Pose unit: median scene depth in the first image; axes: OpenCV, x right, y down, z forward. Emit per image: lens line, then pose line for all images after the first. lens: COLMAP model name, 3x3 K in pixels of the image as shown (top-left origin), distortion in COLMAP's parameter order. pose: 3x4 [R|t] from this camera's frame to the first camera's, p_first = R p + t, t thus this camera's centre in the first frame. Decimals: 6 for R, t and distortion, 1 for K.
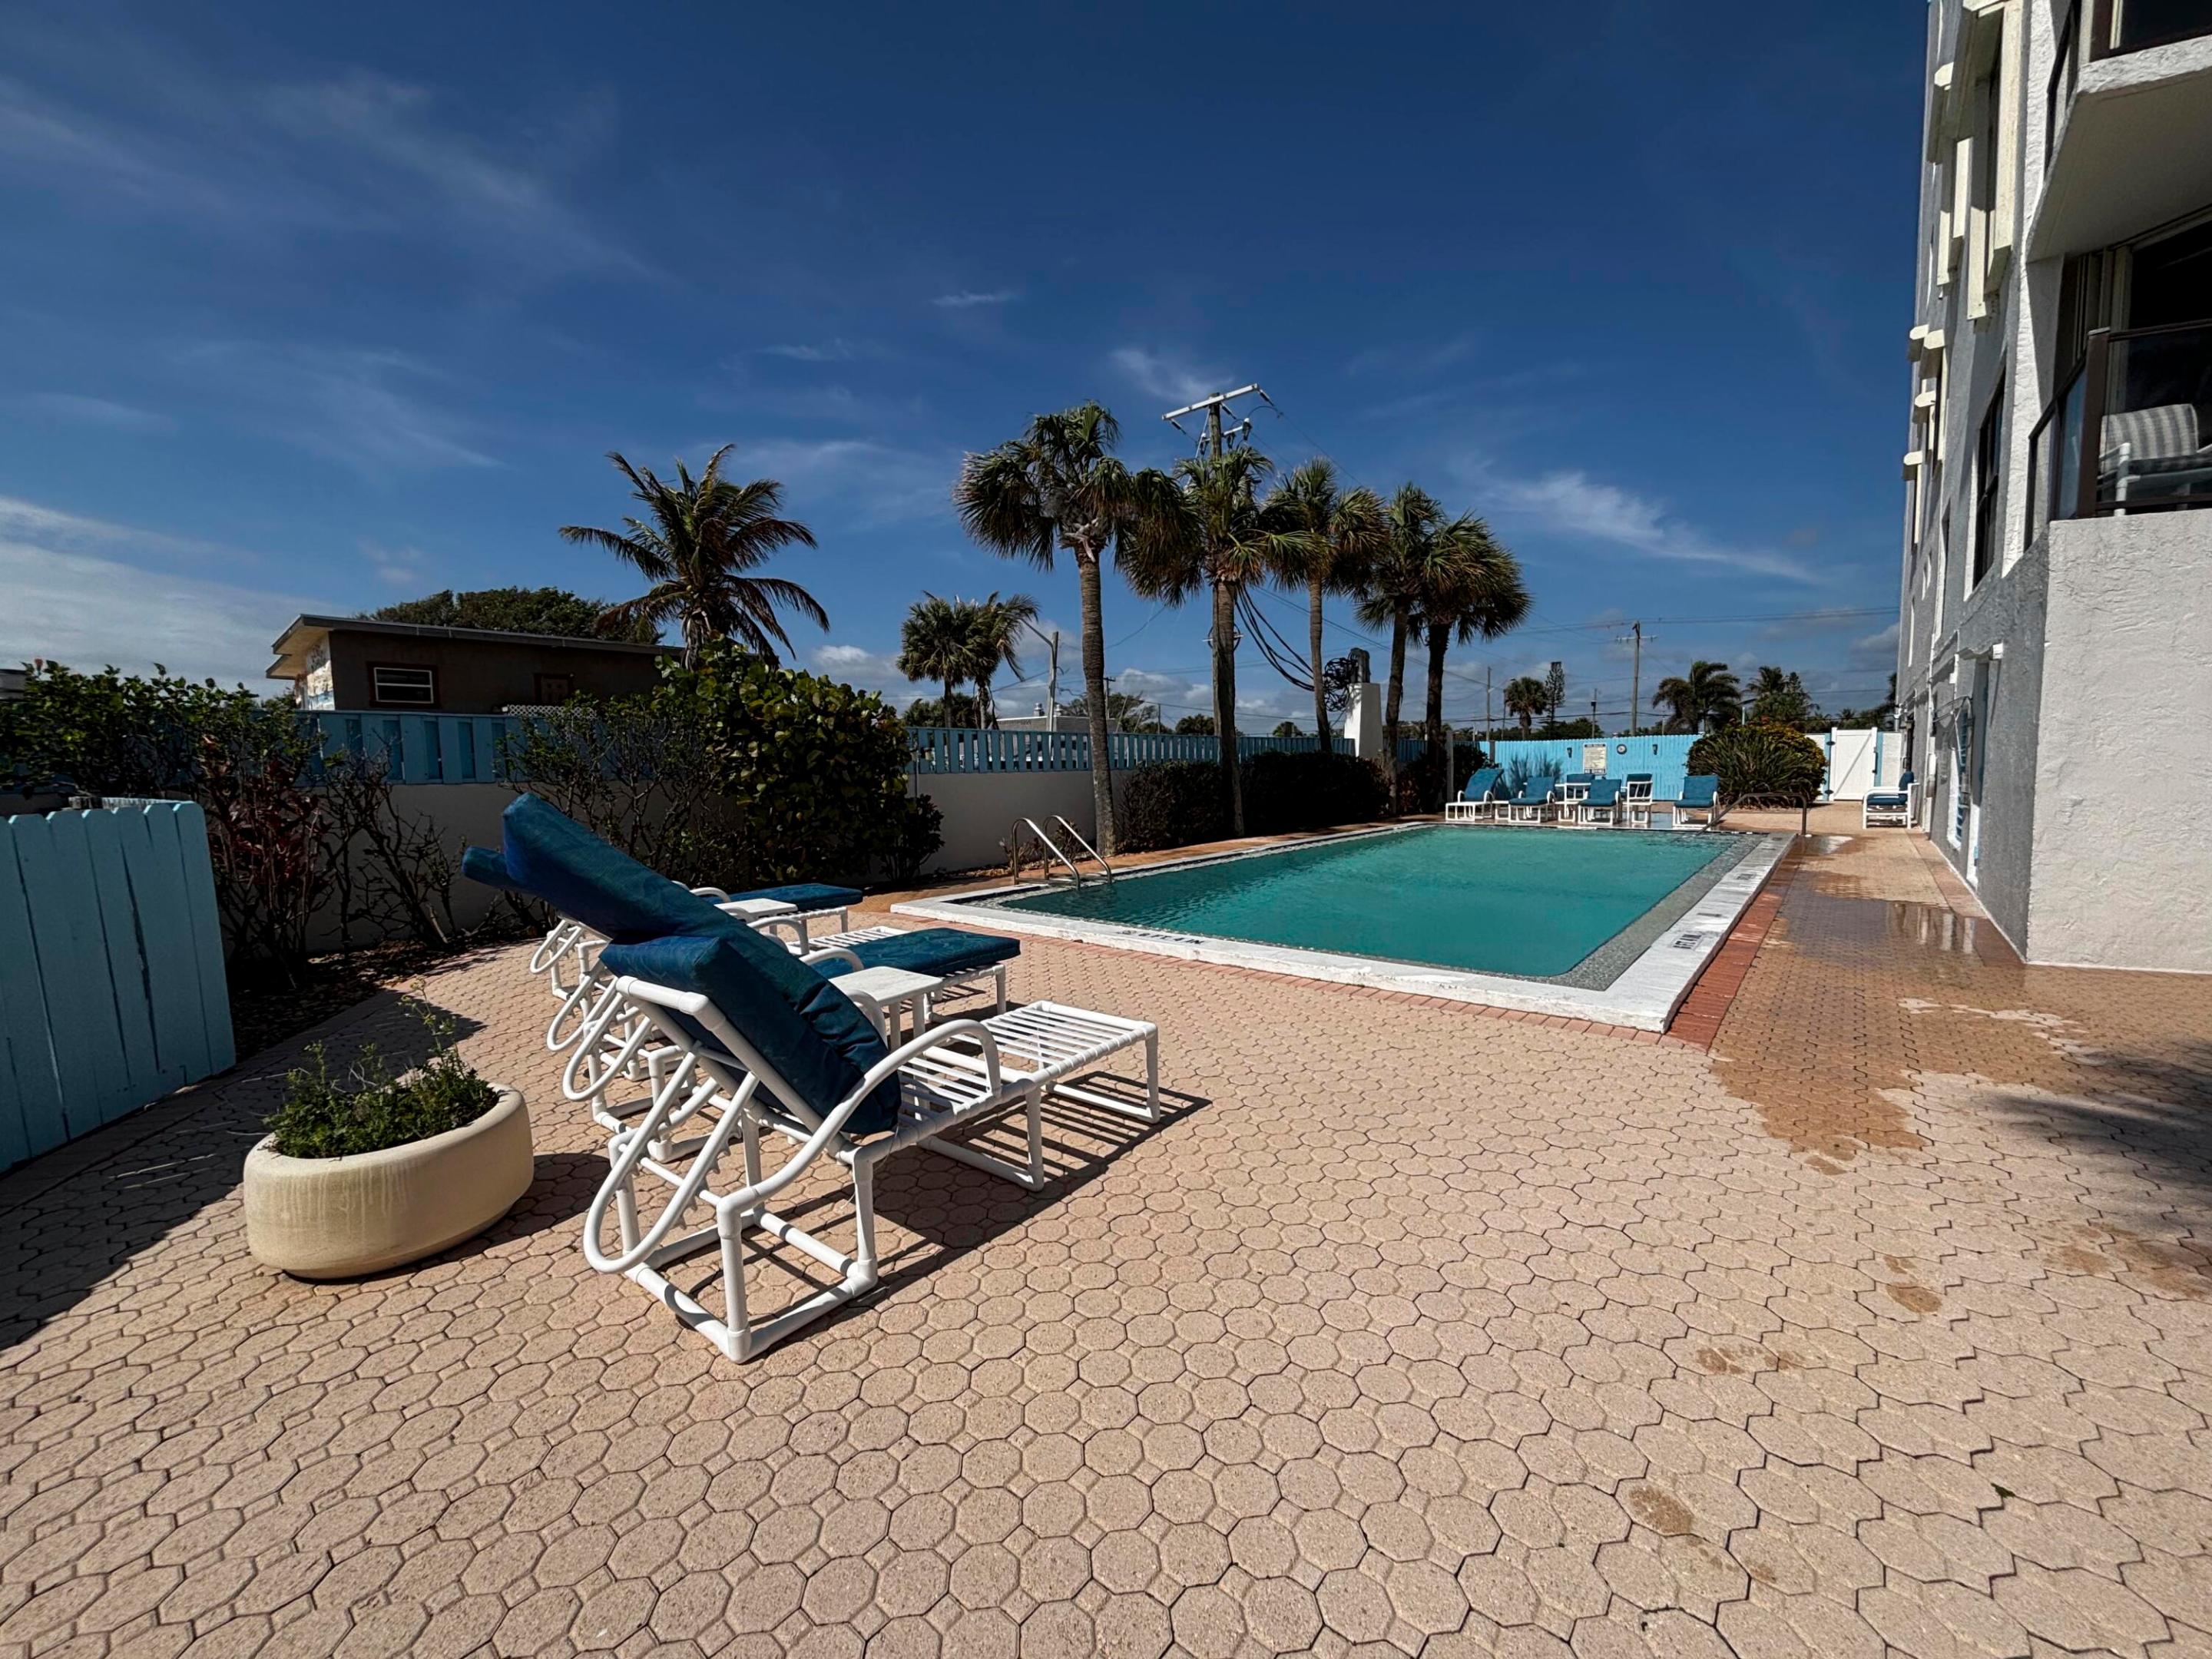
lens RADIAL K [[893.7, 0, 1106.0], [0, 893.7, 829.5], [0, 0, 1]] dist [-0.000041, -0.000063]
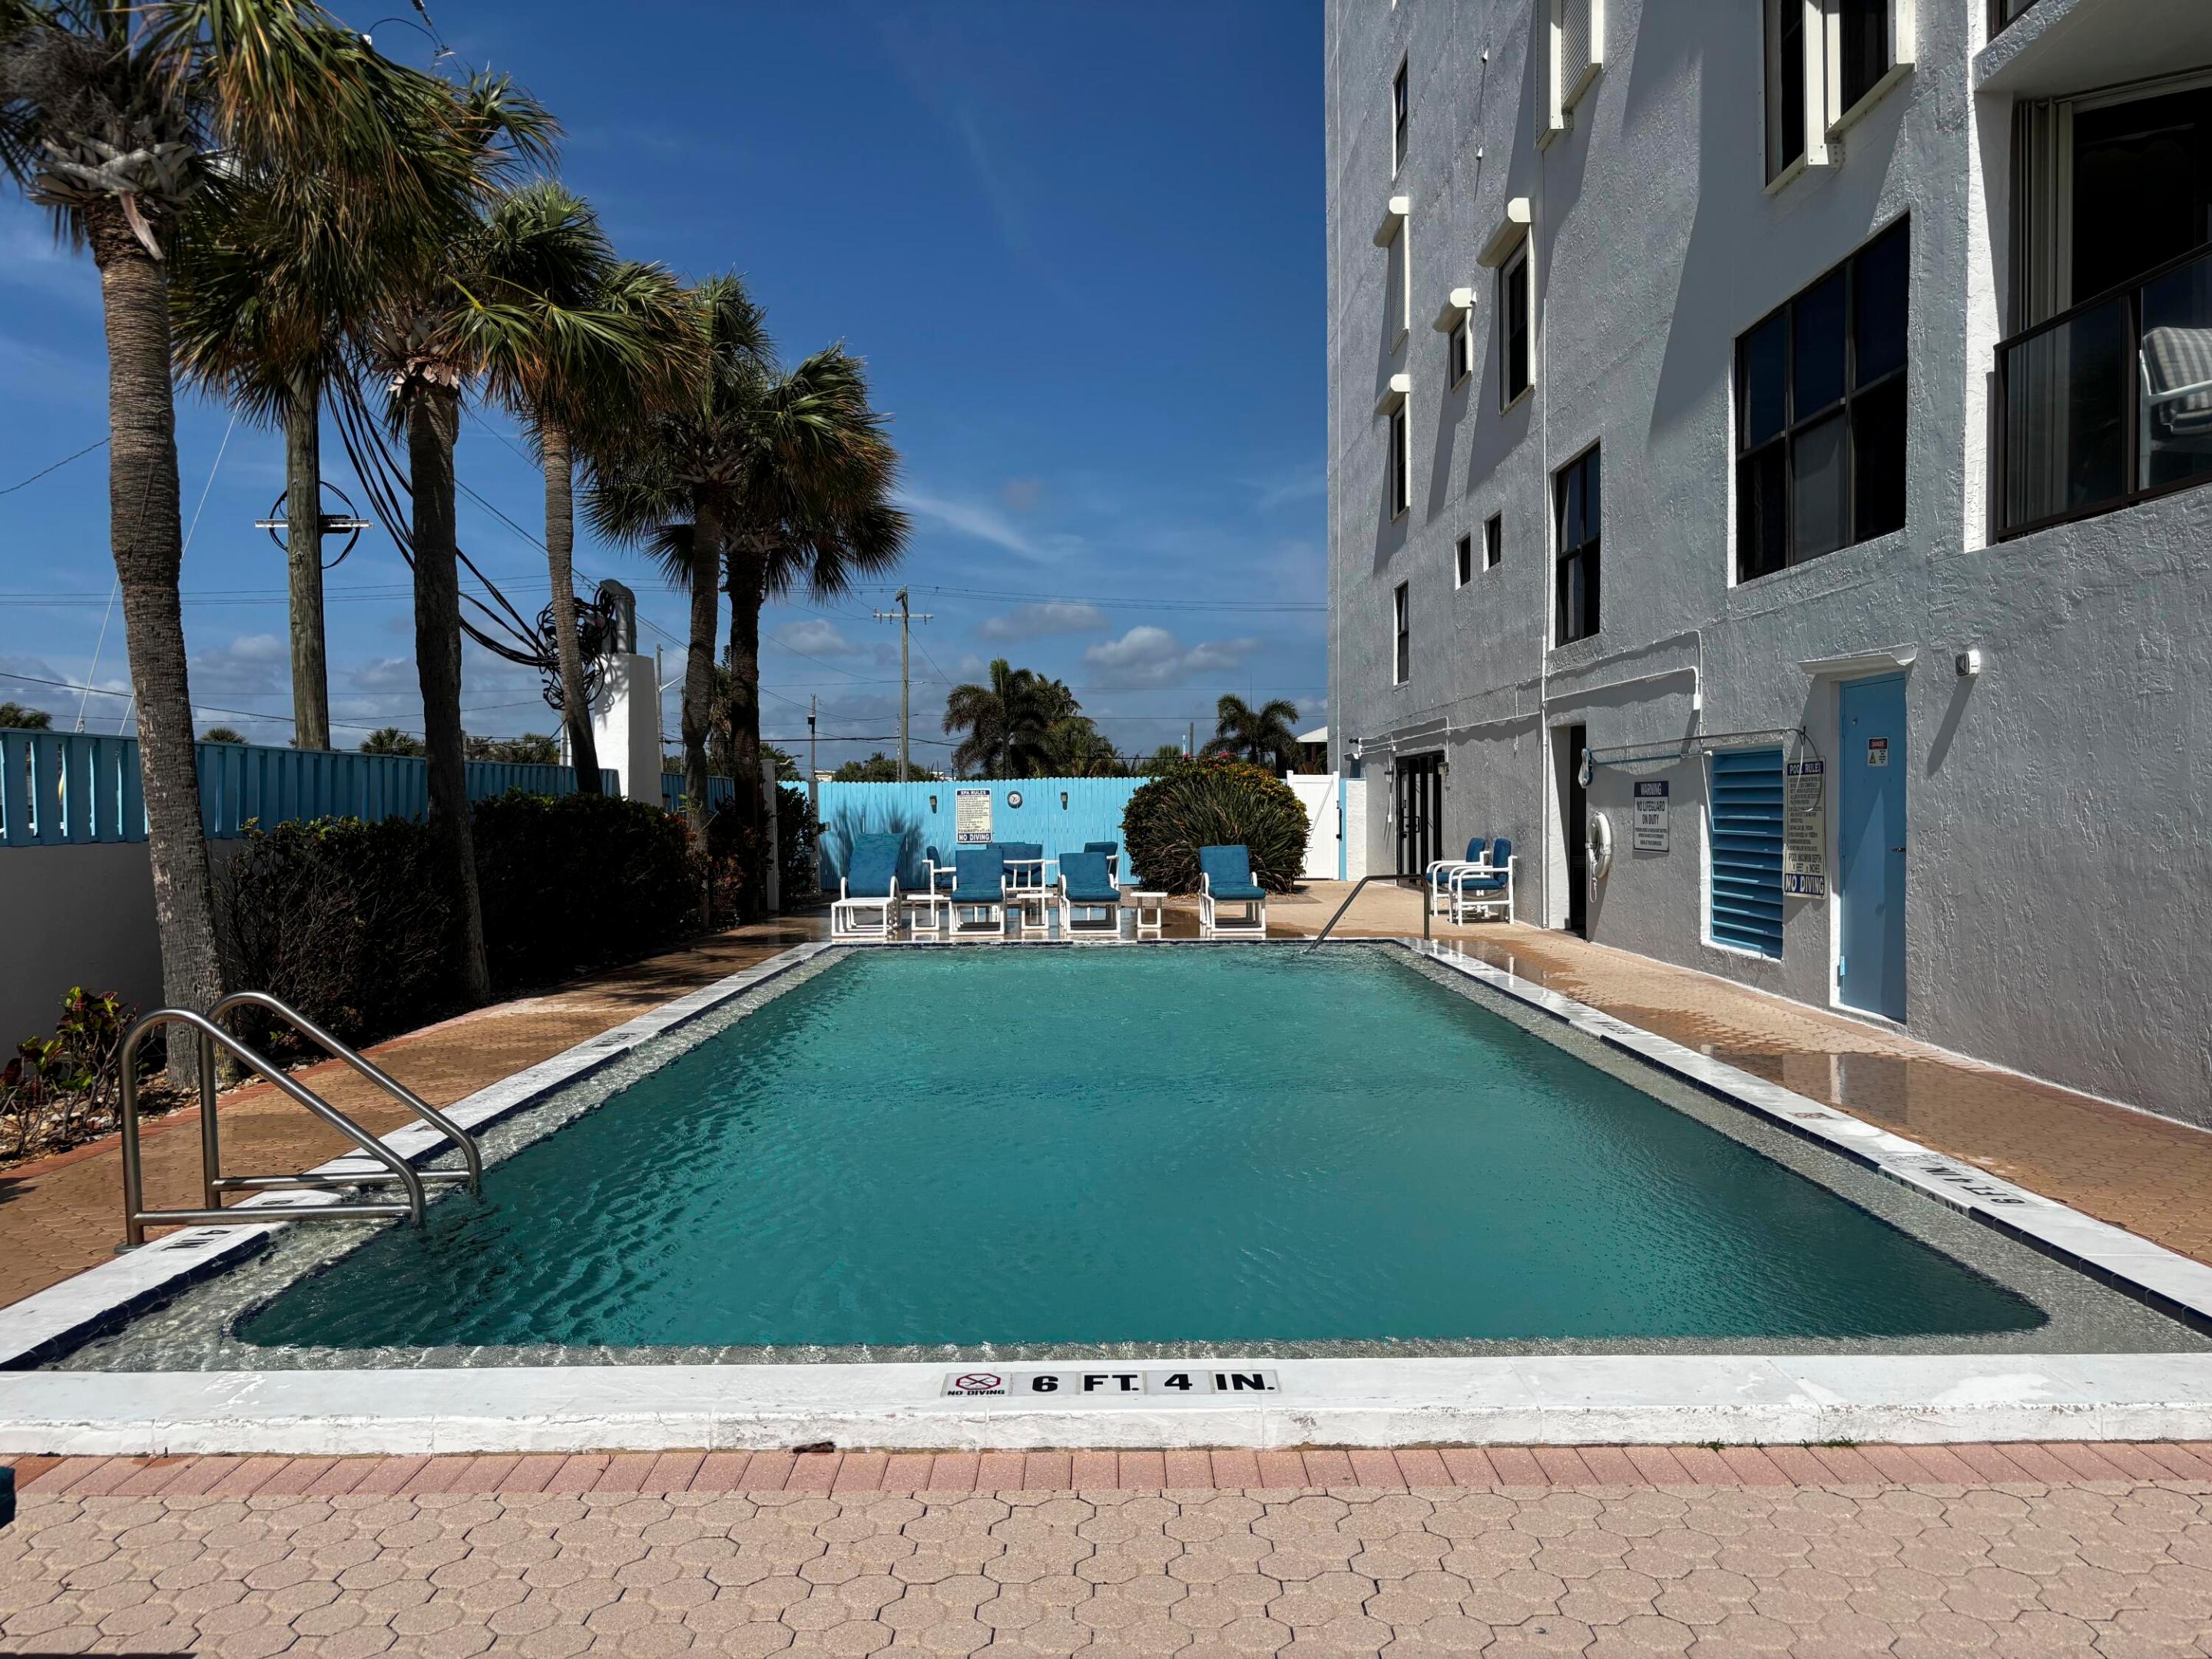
lens RADIAL K [[1678.8, 0, 1106.0], [0, 1678.8, 829.5], [0, 0, 1]] dist [0.002409, 0.003290]
pose [[0.767531, 0.001252, 0.641010, -0.115204], [0.042363, 0.997713, -0.052673, -0.015346], [-0.639610, 0.067583, 0.765723, 0.194395]]
